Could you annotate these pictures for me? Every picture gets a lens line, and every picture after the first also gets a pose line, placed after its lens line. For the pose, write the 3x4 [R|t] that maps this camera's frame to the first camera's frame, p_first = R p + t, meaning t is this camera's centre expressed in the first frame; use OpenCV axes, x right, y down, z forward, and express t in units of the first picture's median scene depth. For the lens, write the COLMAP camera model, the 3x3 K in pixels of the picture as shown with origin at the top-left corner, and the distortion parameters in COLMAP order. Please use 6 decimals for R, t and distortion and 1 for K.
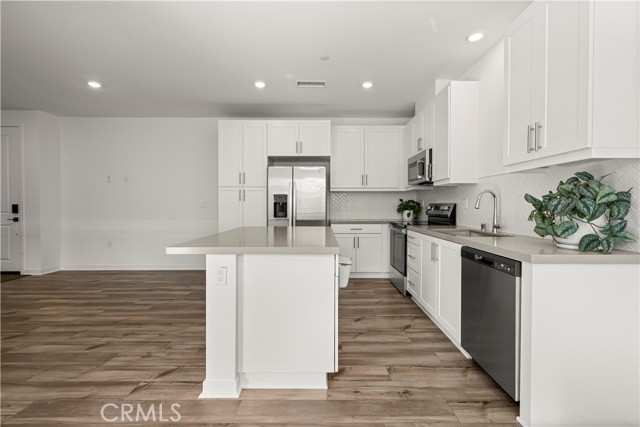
lens RADIAL K [[281.5, 0, 322.7], [0, 281.5, 208.1], [0, 0, 1]] dist [0.007584, -0.000449]
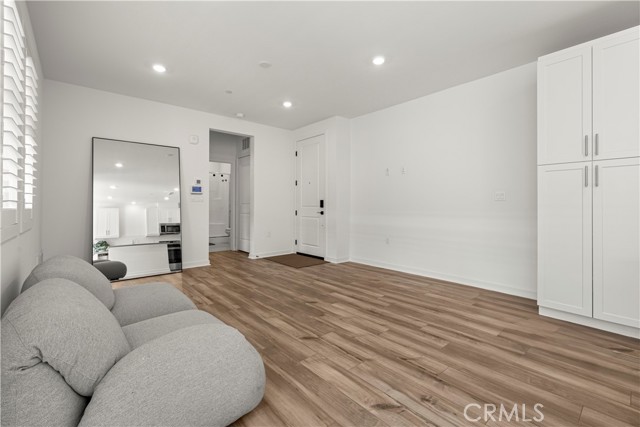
lens RADIAL K [[281.5, 0, 321.5], [0, 281.5, 207.3], [0, 0, 1]] dist [0.007584, -0.000449]
pose [[0.658964, 0.004729, -0.752160, -0.276961], [-0.009340, 0.999955, -0.001896, 0.026076], [0.752116, 0.008275, 0.658978, 0.308409]]
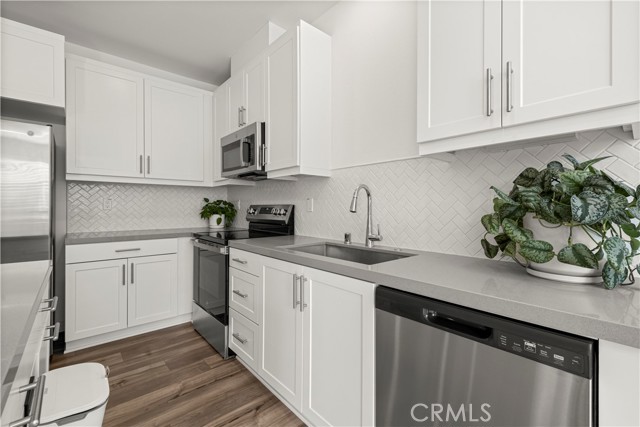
lens RADIAL K [[281.5, 0, 320.5], [0, 281.5, 207.3], [0, 0, 1]] dist [0.007584, -0.000449]
pose [[0.753272, 0.001151, 0.657708, 0.047641], [0.006085, 0.999943, -0.008719, -0.003699], [-0.657681, 0.010570, 0.753222, 0.410454]]
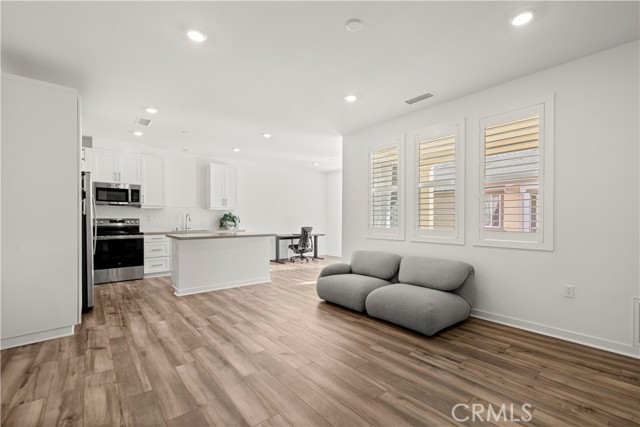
lens RADIAL K [[281.5, 0, 319.1], [0, 281.5, 217.6], [0, 0, 1]] dist [0.007584, -0.000449]
pose [[-0.632259, 0.004261, 0.774745, -1.548991], [0.008638, 0.999961, 0.001550, -0.016829], [-0.774709, 0.007672, -0.632272, 1.244498]]
